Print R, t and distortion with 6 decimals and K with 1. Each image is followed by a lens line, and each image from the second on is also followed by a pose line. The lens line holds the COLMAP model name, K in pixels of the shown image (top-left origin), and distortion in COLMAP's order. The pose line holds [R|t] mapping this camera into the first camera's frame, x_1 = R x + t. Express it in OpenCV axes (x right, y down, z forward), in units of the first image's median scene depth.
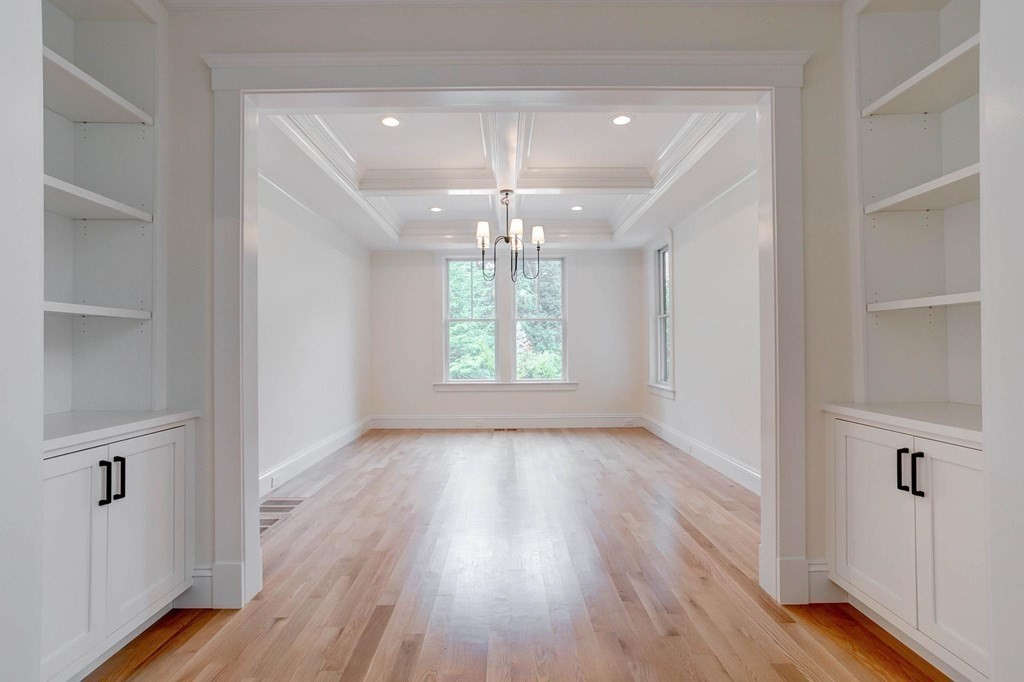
lens RADIAL K [[491.8, 0, 513.9], [0, 491.8, 340.0], [0, 0, 1]] dist [-0.039260, 0.024091]
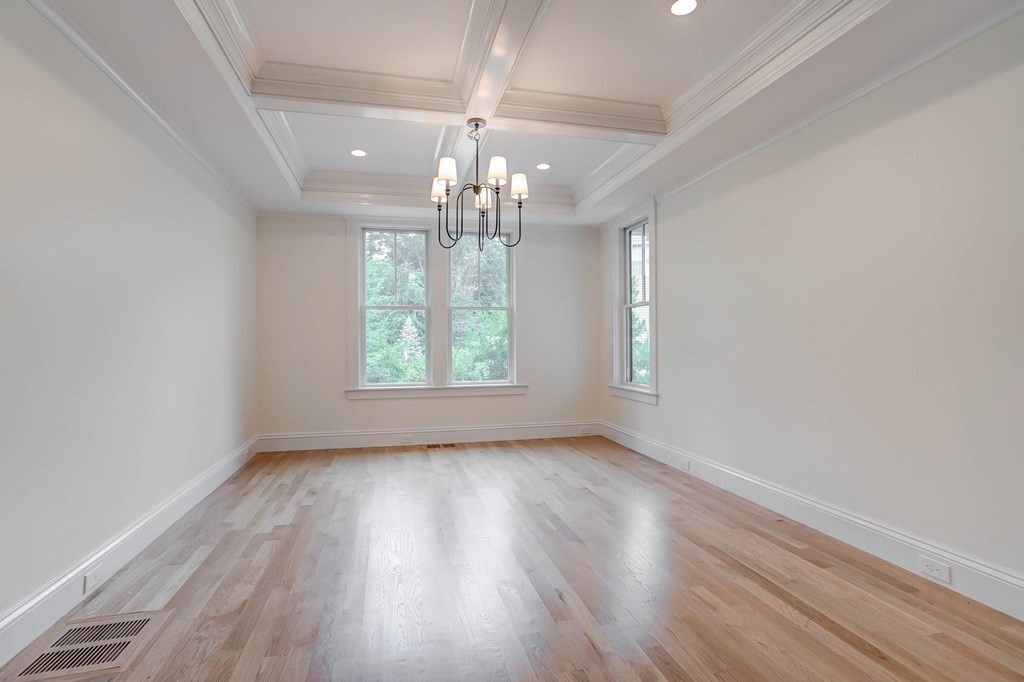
lens RADIAL K [[491.8, 0, 510.8], [0, 491.8, 340.1], [0, 0, 1]] dist [-0.039260, 0.024091]
pose [[0.974798, 0.003302, 0.223067, -0.096728], [-0.005281, 0.999952, 0.008277, 0.005596], [-0.223029, -0.009247, 0.974768, 0.232253]]
